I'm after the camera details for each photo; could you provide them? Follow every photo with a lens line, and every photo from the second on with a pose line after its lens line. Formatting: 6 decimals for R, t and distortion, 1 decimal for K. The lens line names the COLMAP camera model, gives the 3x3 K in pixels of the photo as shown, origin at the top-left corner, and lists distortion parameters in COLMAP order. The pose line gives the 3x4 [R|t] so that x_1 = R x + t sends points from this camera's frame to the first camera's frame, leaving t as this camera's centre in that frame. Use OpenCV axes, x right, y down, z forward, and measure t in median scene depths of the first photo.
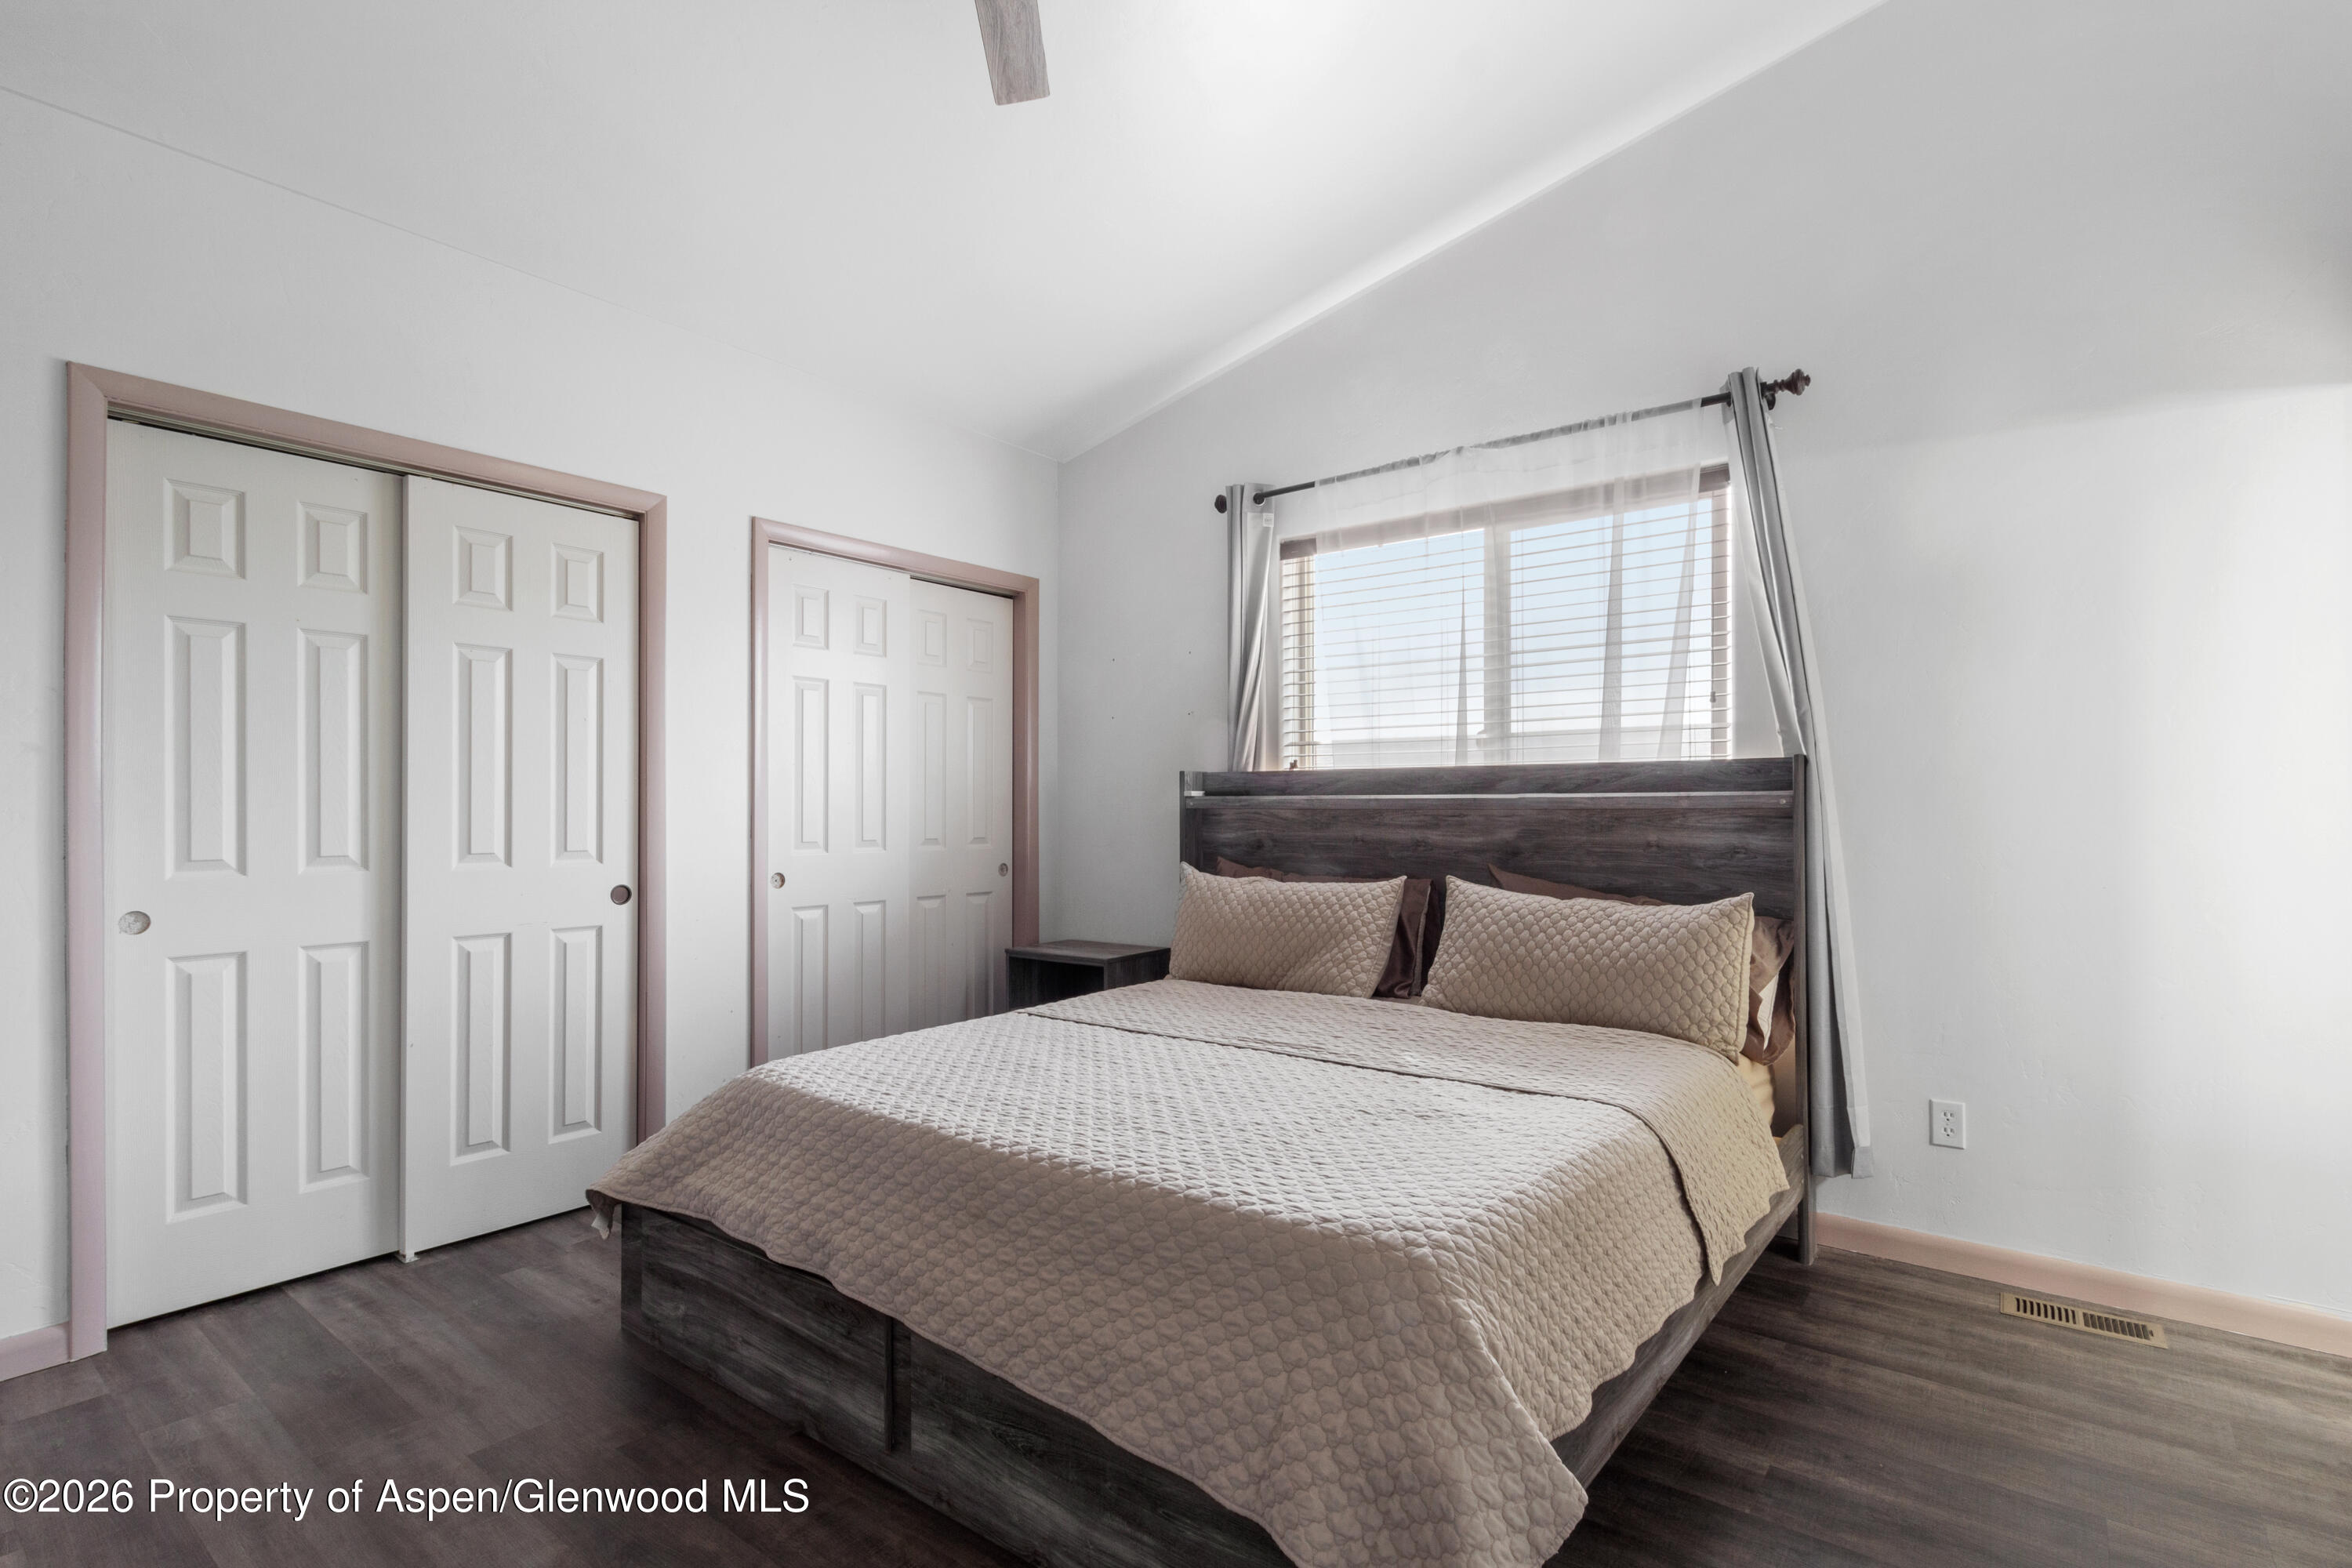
lens RADIAL K [[1122.1, 0, 1167.1], [0, 1122.1, 793.7], [0, 0, 1]] dist [-0.000961, -0.000201]
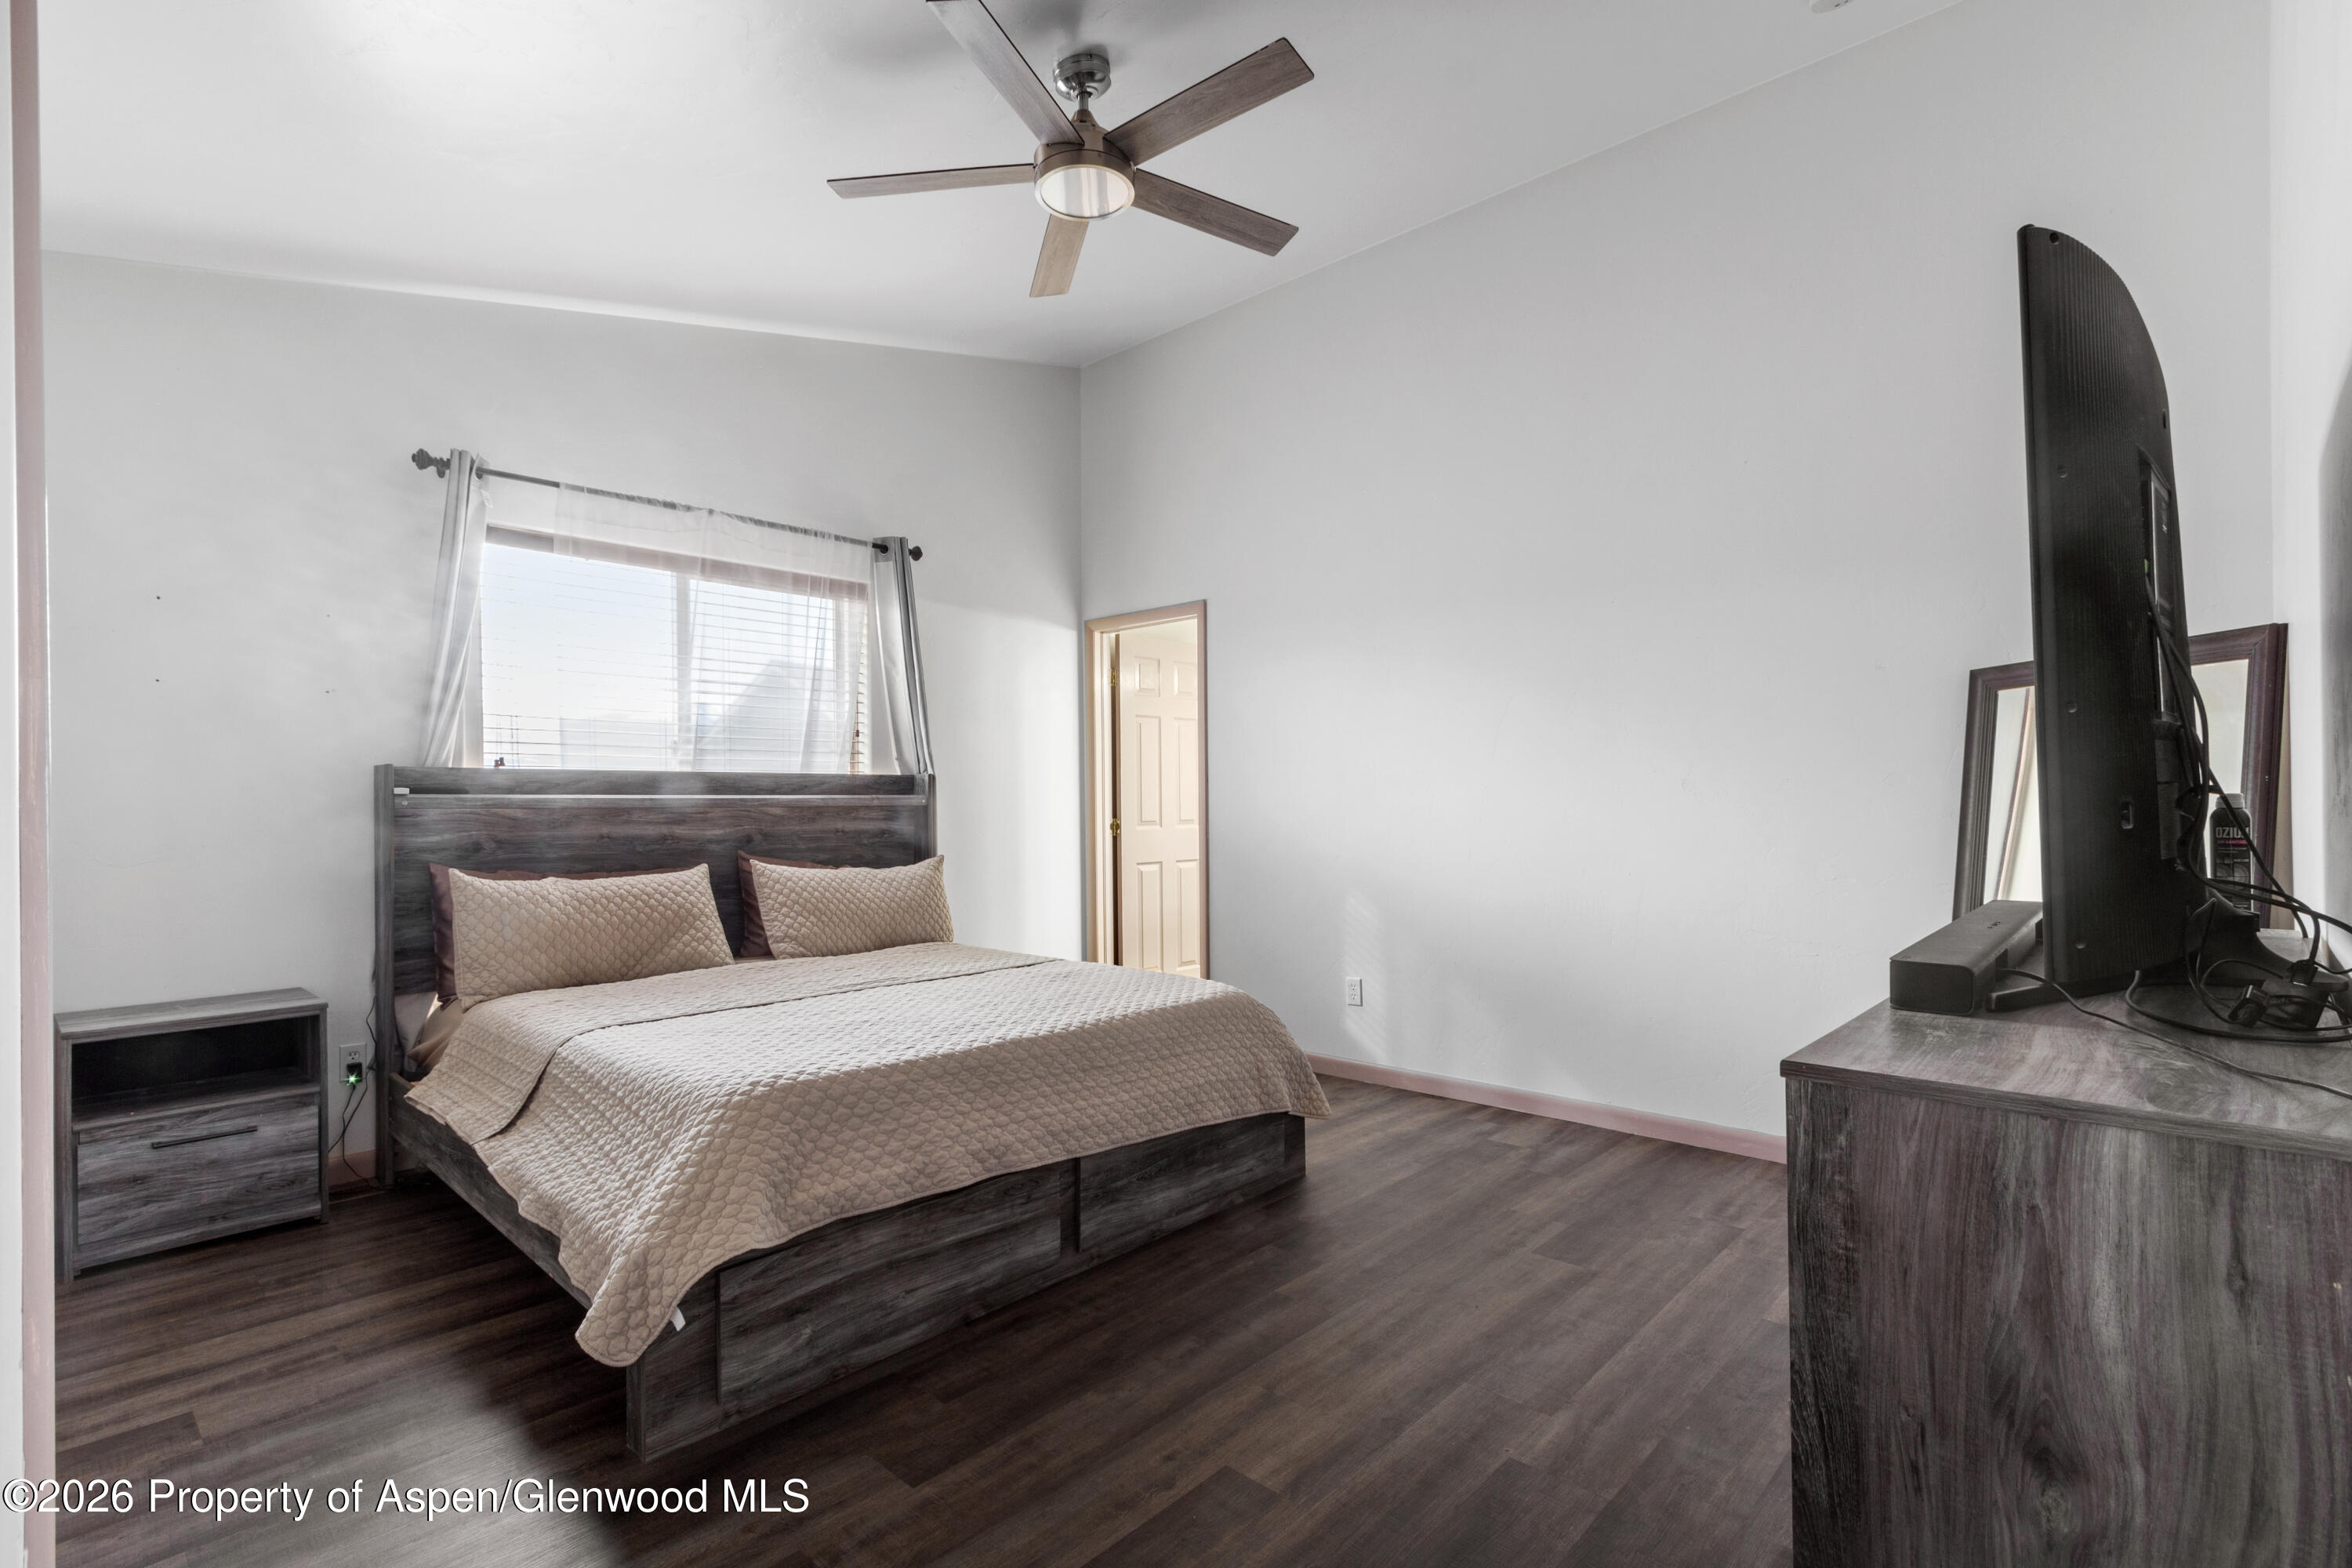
lens RADIAL K [[1122.1, 0, 1164.6], [0, 1122.1, 791.0], [0, 0, 1]] dist [-0.000961, -0.000201]
pose [[0.076610, 0.008682, 0.997023, -0.969192], [-0.010541, 0.999913, -0.007897, 0.000610], [-0.997005, -0.009904, 0.076695, 0.442433]]
